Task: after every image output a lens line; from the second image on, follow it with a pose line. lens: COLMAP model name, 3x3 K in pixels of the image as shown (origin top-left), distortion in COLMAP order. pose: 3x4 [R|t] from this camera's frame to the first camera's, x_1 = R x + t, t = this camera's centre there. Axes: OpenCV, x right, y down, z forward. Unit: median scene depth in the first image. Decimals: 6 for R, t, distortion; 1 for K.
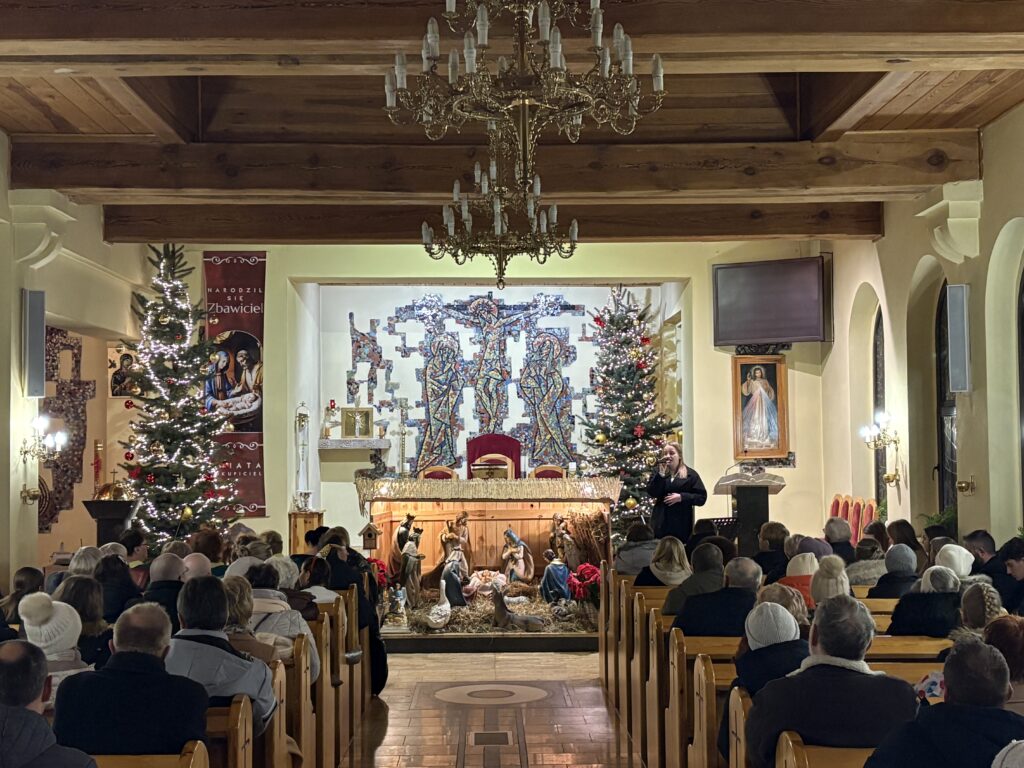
lens RADIAL K [[1379.9, 0, 509.3], [0, 1379.9, 402.7], [0, 0, 1]] dist [0.114022, -0.077832]
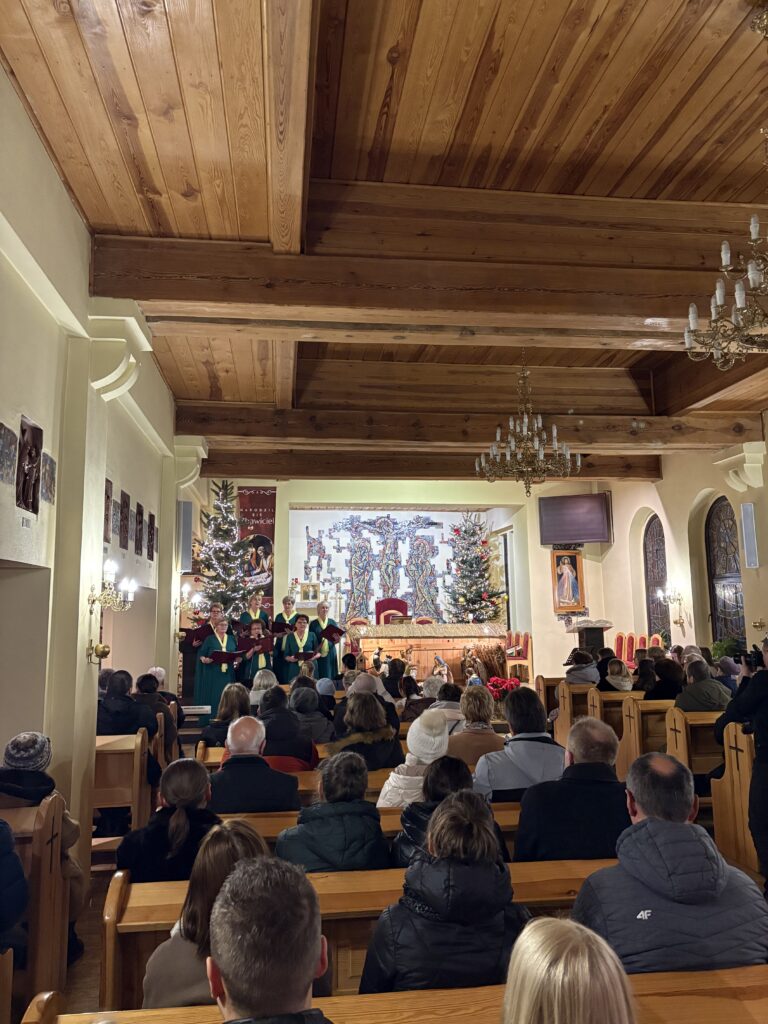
lens RADIAL K [[737.9, 0, 377.0], [0, 737.9, 503.8], [0, 0, 1]] dist [0.008472, -0.001049]
pose [[0.994393, 0.008835, 0.105373, -0.124825], [0.002818, 0.993936, -0.109921, 0.006969], [-0.105706, 0.109602, 0.988339, 0.099096]]
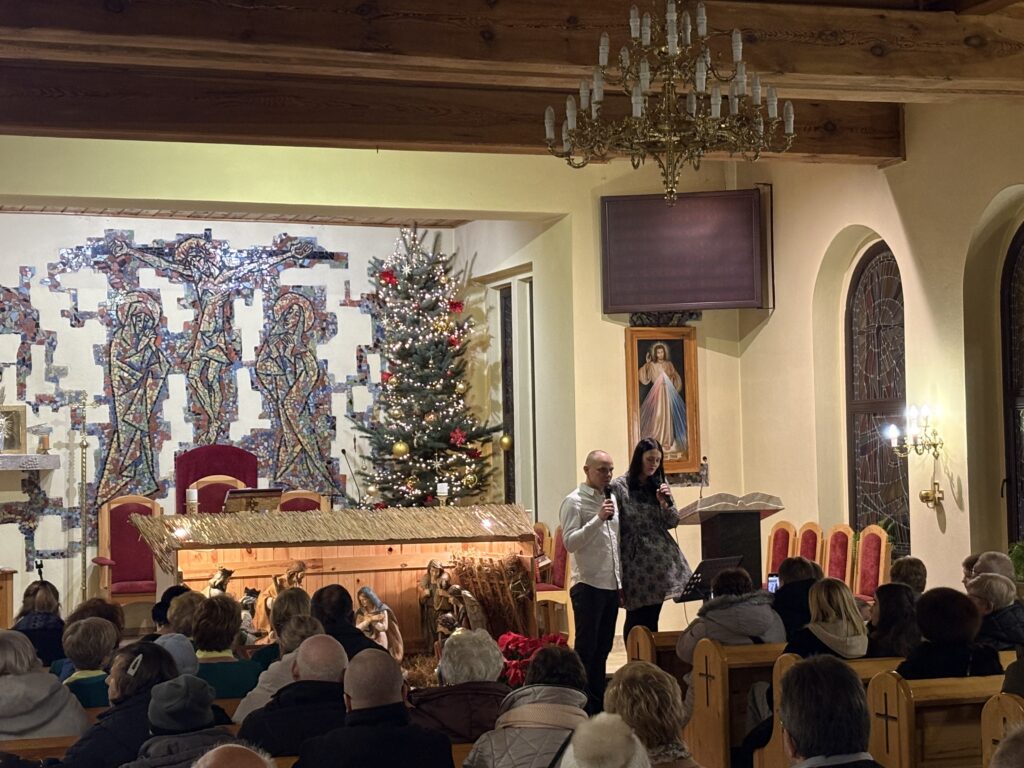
lens RADIAL K [[1908.8, 0, 513.4], [0, 1908.8, 415.0], [0, 0, 1]] dist [0.185948, -0.426588]
pose [[0.946215, -0.005456, 0.323492, -0.173495], [0.004189, 0.999981, 0.004614, 0.004651], [-0.323511, -0.003011, 0.946220, 0.087565]]
